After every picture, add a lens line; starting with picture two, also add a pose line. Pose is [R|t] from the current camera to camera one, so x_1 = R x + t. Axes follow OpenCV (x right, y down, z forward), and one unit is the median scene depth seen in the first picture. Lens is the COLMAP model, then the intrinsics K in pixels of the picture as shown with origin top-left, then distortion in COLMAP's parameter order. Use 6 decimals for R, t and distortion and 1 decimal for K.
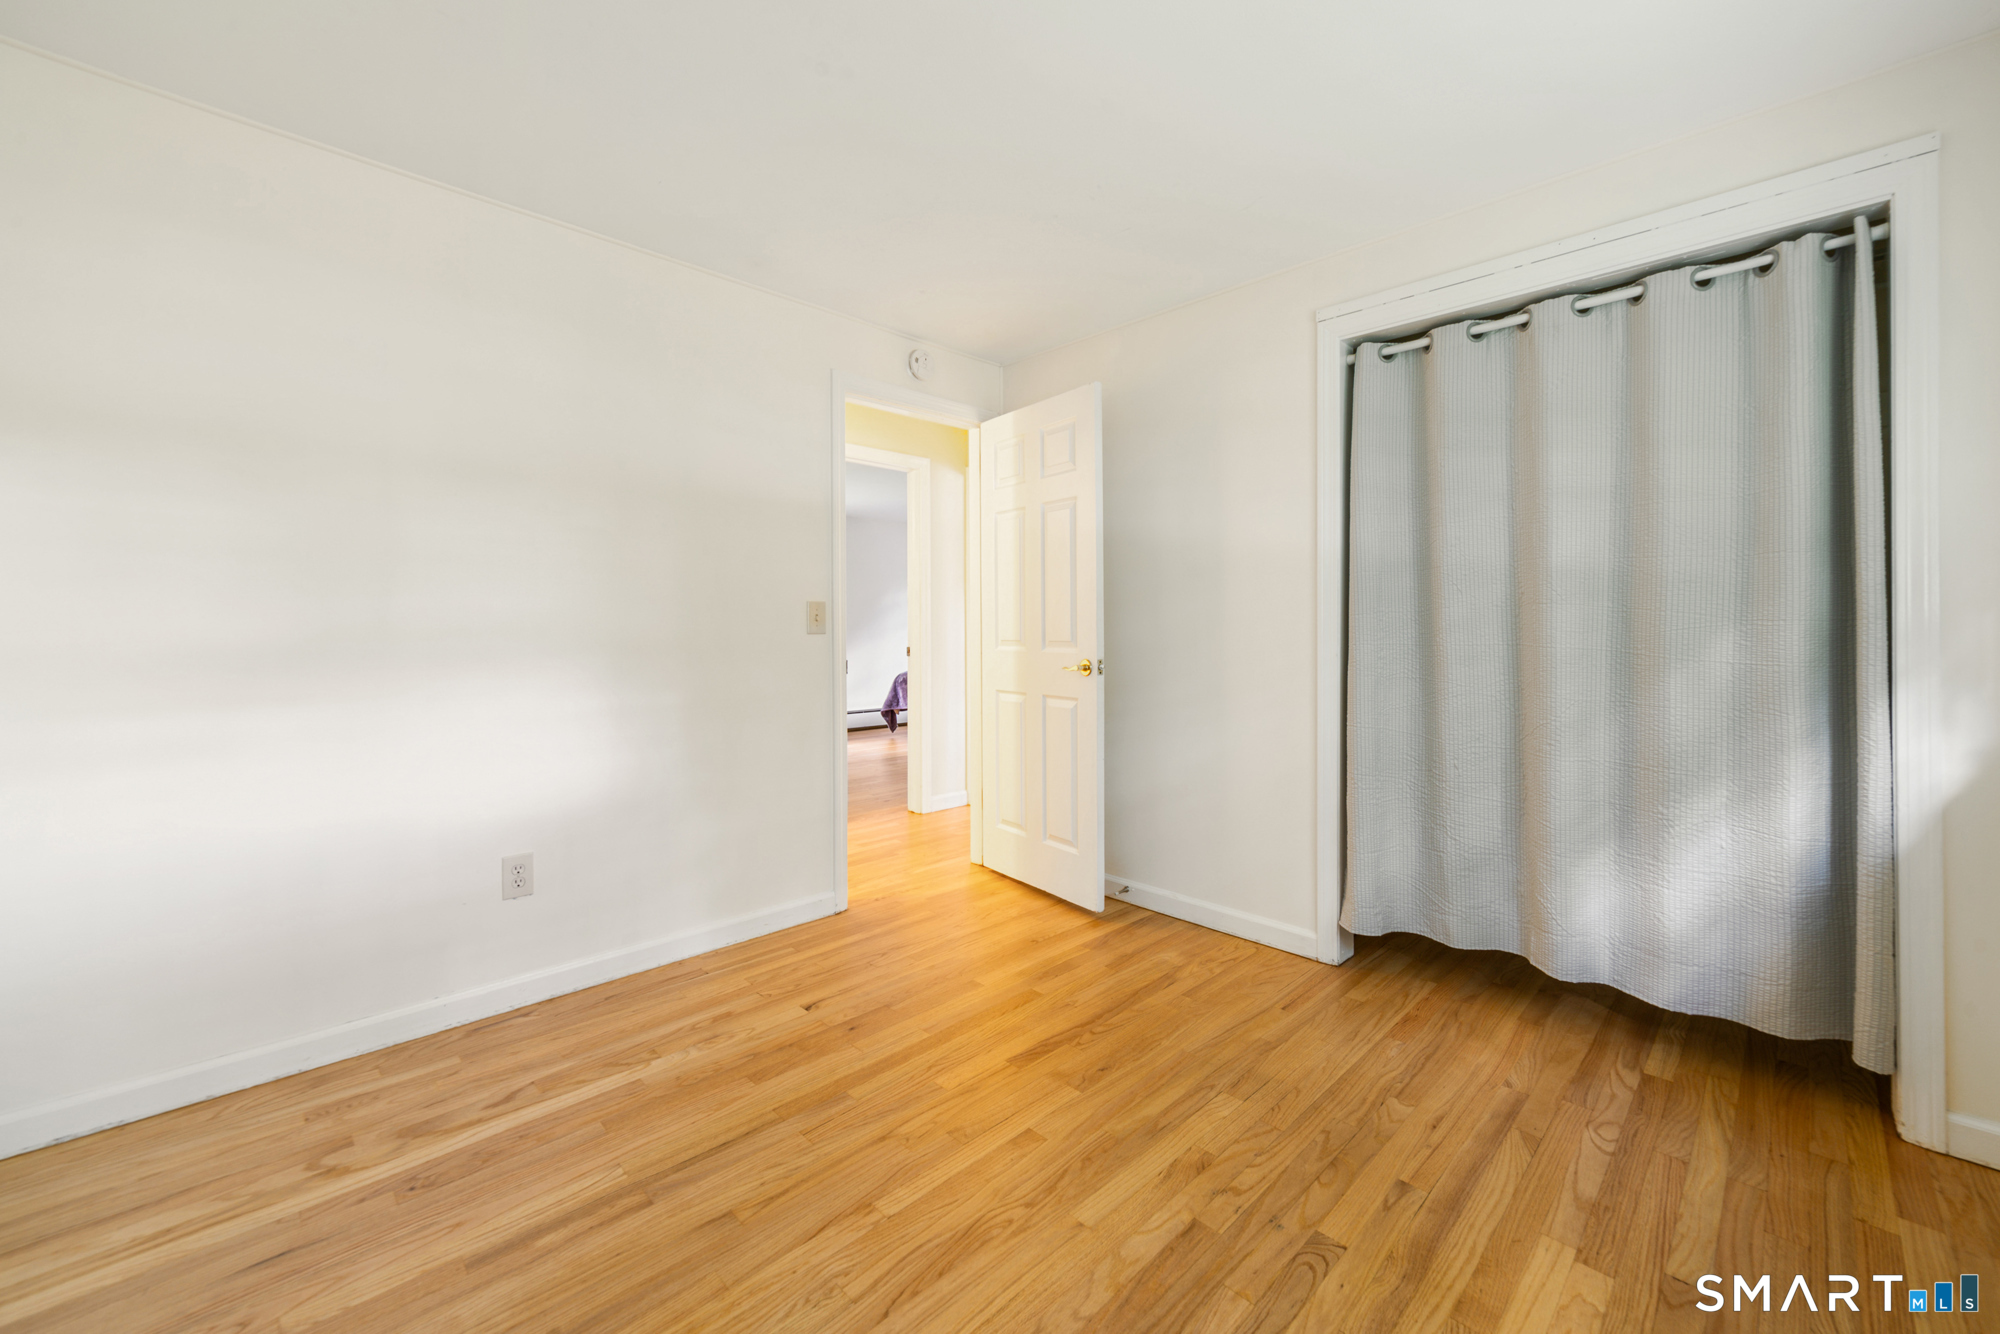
lens RADIAL K [[779.3, 0, 1007.5], [0, 779.3, 636.1], [0, 0, 1]] dist [0.000996, 0.000066]
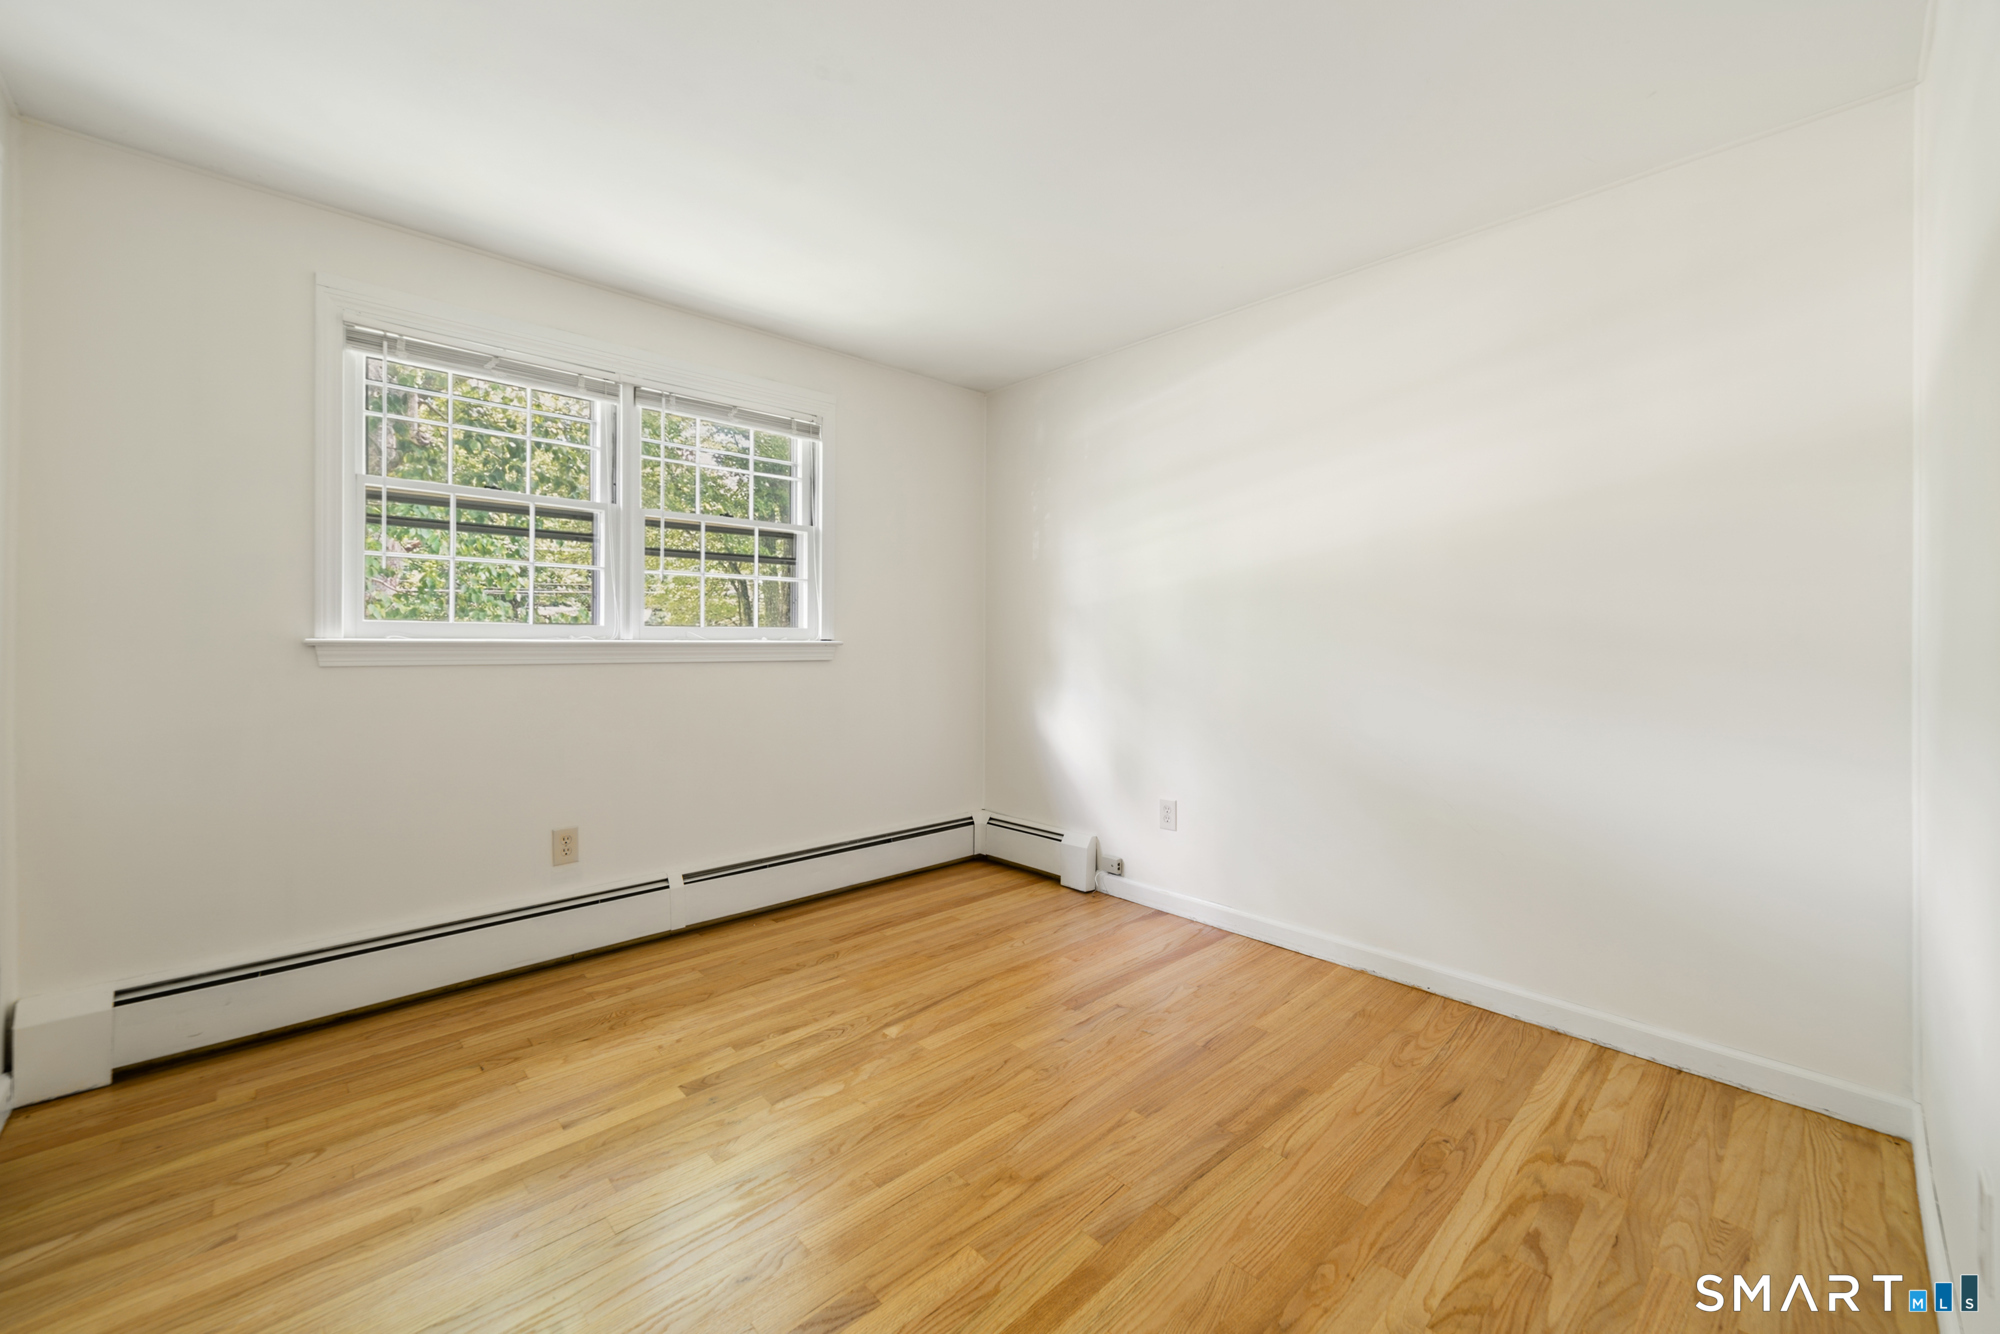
lens RADIAL K [[779.3, 0, 1007.5], [0, 779.3, 636.1], [0, 0, 1]] dist [0.000996, 0.000066]
pose [[-0.999810, -0.004714, 0.018920, -0.147559], [-0.004505, 0.999928, 0.011082, -0.024870], [-0.018971, 0.010995, -0.999760, 2.056908]]
